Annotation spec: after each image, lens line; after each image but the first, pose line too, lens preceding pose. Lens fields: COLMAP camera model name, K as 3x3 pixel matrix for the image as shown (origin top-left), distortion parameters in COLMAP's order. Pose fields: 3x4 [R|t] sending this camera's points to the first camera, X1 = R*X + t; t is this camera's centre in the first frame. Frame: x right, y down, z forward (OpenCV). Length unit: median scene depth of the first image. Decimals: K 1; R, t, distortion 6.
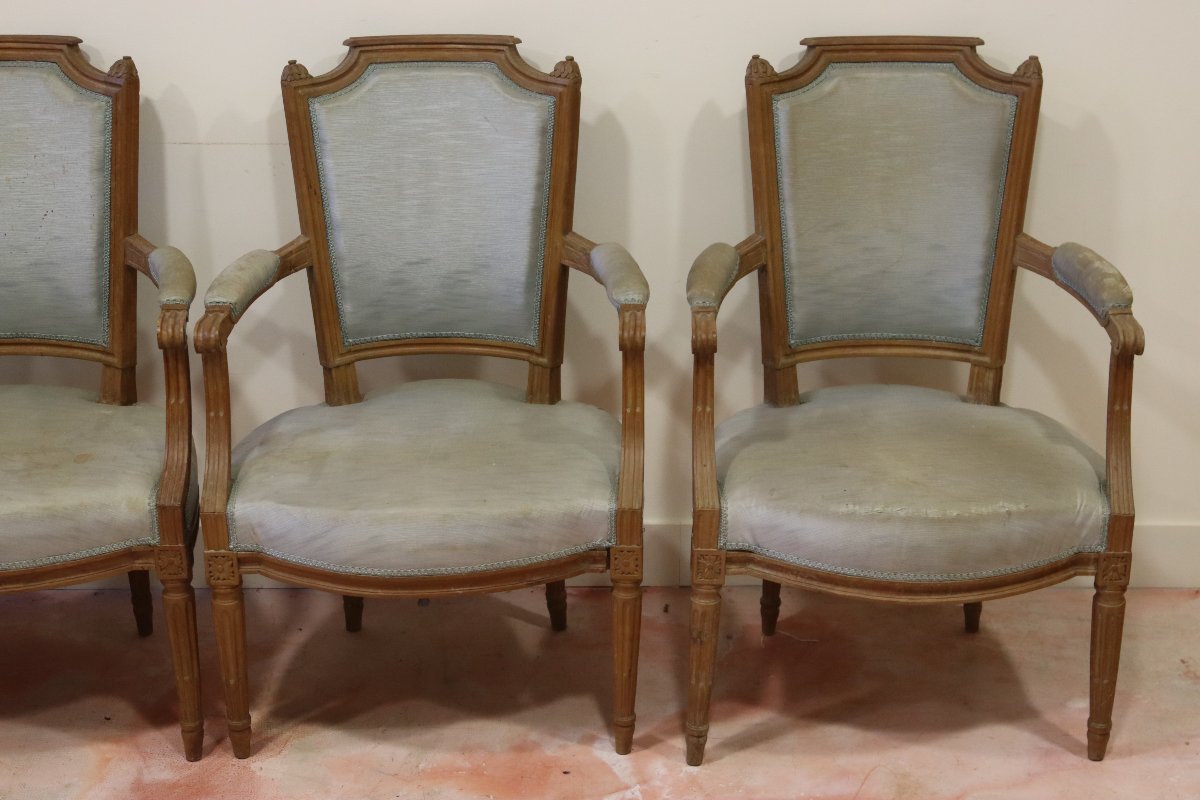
lens RADIAL K [[2127.0, 0, 609.4], [0, 2127.0, 399.5], [0, 0, 1]] dist [0.051622, 0.000000]
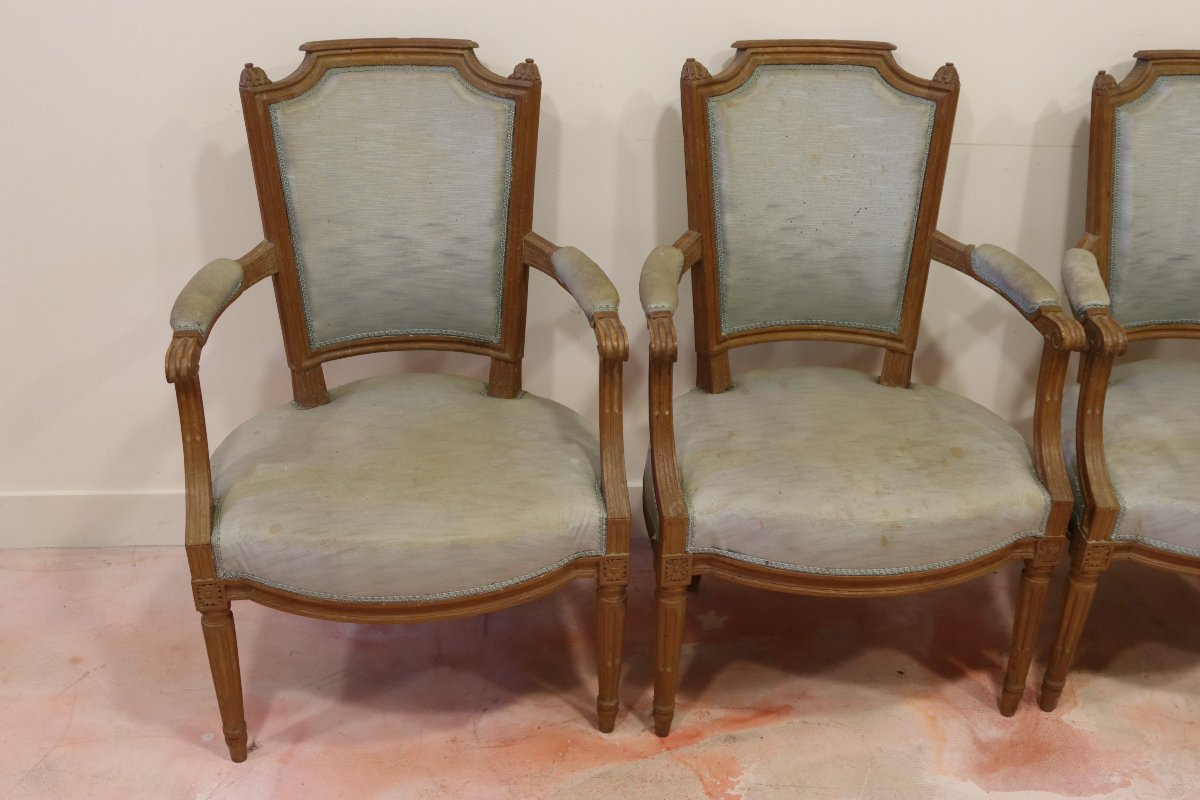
lens RADIAL K [[1312.7, 0, 609.4], [0, 1312.7, 404.8], [0, 0, 1]] dist [-0.114442, 0.000000]
pose [[0.996825, -0.009866, 0.079016, -0.445312], [0.001902, 0.994962, 0.100232, -0.057202], [-0.079607, -0.099764, 0.991821, 0.365449]]
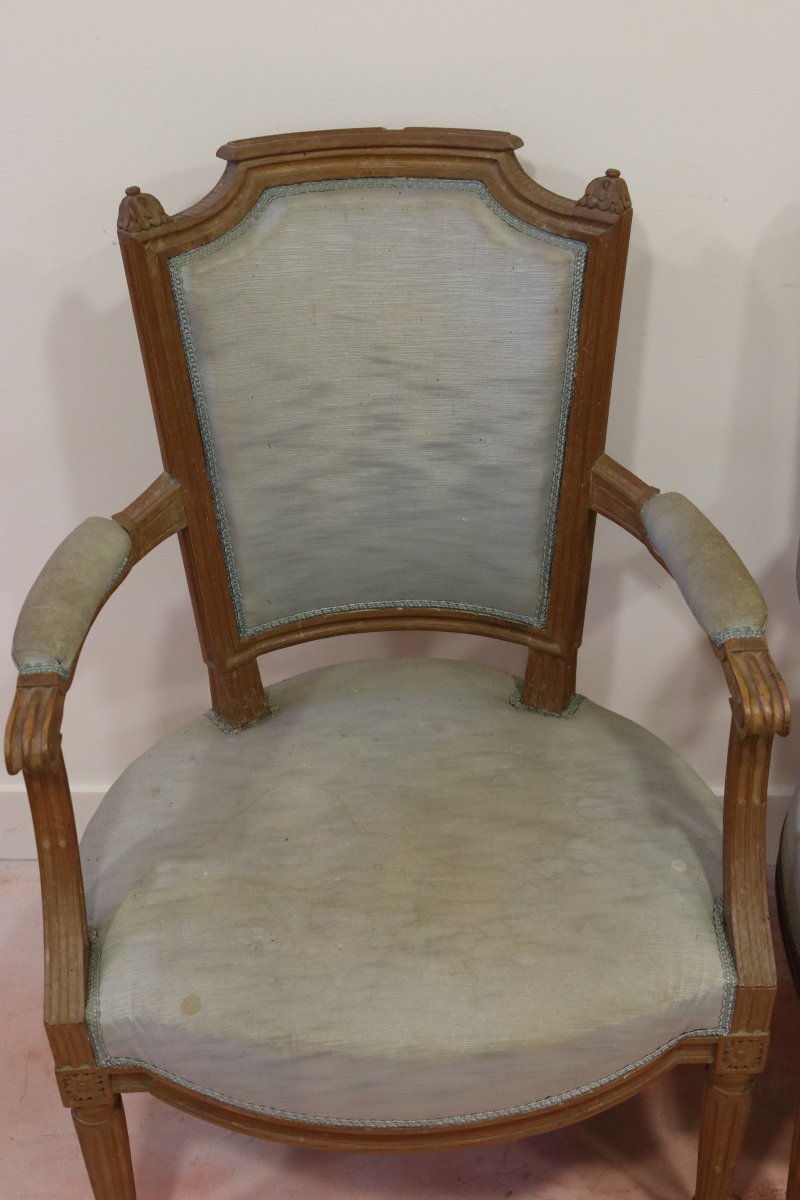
lens RADIAL K [[1681.1, 0, 395.9], [0, 1681.1, 600.0], [0, 0, 1]] dist [-0.041097, 0.000000]
pose [[0.999386, 0.002193, -0.034956, -0.475496], [0.005727, 0.974377, 0.224850, -0.147029], [0.034553, -0.224912, 0.973766, 0.522428]]
